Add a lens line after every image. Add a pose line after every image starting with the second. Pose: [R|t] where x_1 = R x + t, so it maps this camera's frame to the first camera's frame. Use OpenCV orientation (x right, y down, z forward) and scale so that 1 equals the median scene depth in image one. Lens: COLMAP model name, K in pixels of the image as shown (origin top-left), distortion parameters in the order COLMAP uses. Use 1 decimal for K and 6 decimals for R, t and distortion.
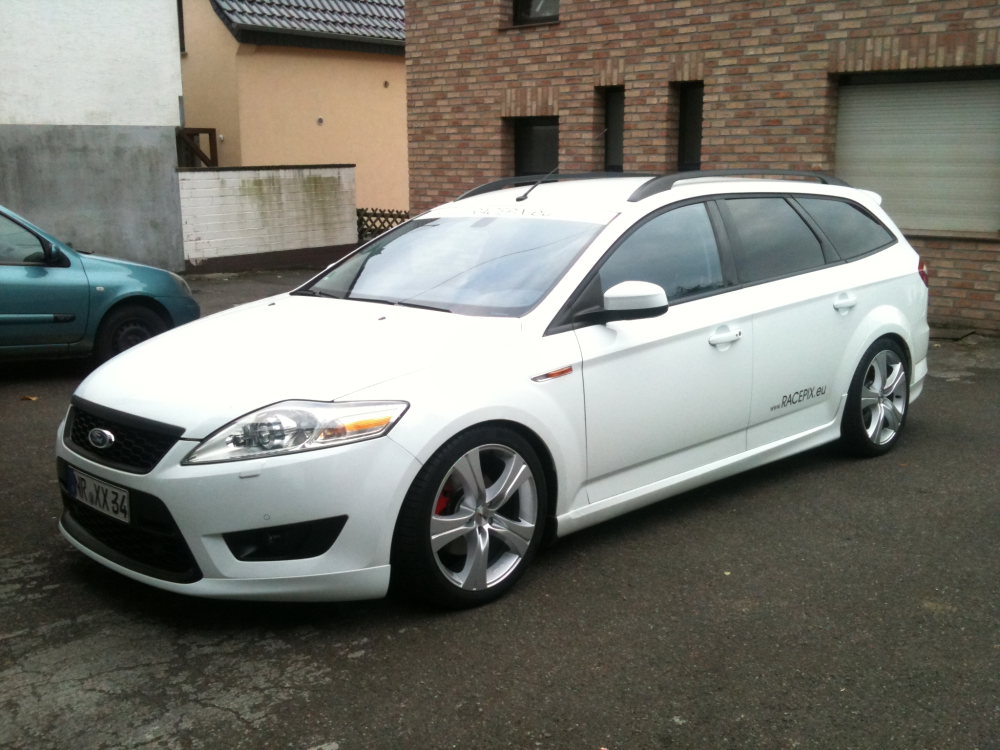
lens RADIAL K [[1058.6, 0, 509.5], [0, 1058.6, 377.3], [0, 0, 1]] dist [0.106921, -0.298191]
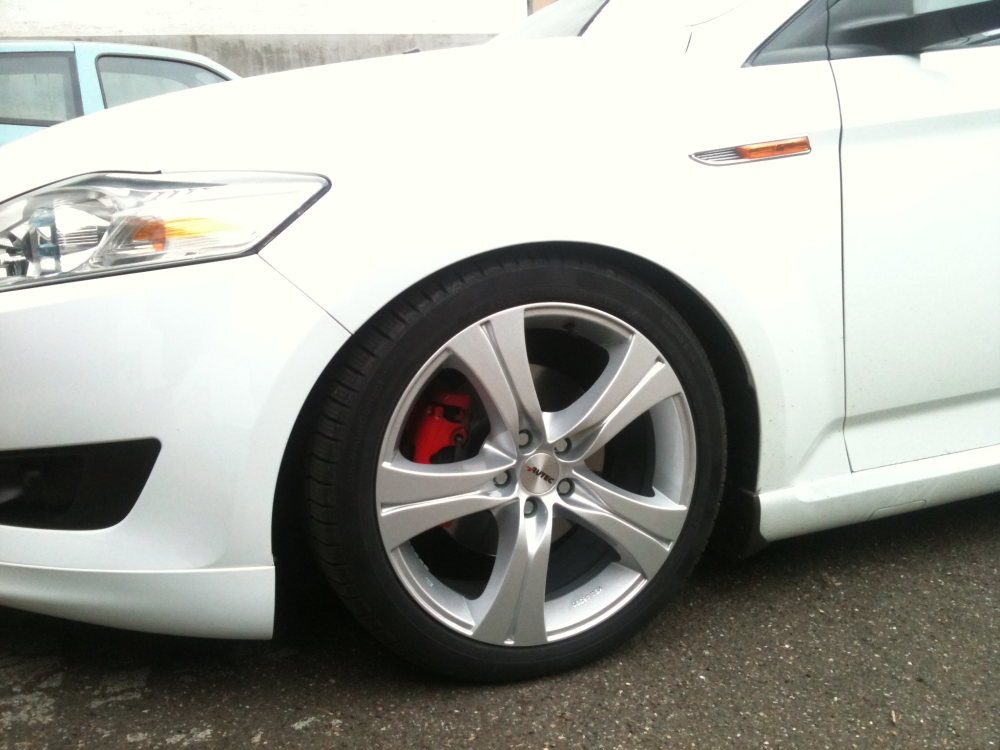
lens RADIAL K [[1058.6, 0, 509.5], [0, 1058.6, 377.3], [0, 0, 1]] dist [0.106921, -0.298191]
pose [[0.927561, 0.059191, -0.368954, 0.085255], [-0.042668, 0.997694, 0.052791, 0.051434], [0.371228, -0.033225, 0.927947, 0.440132]]
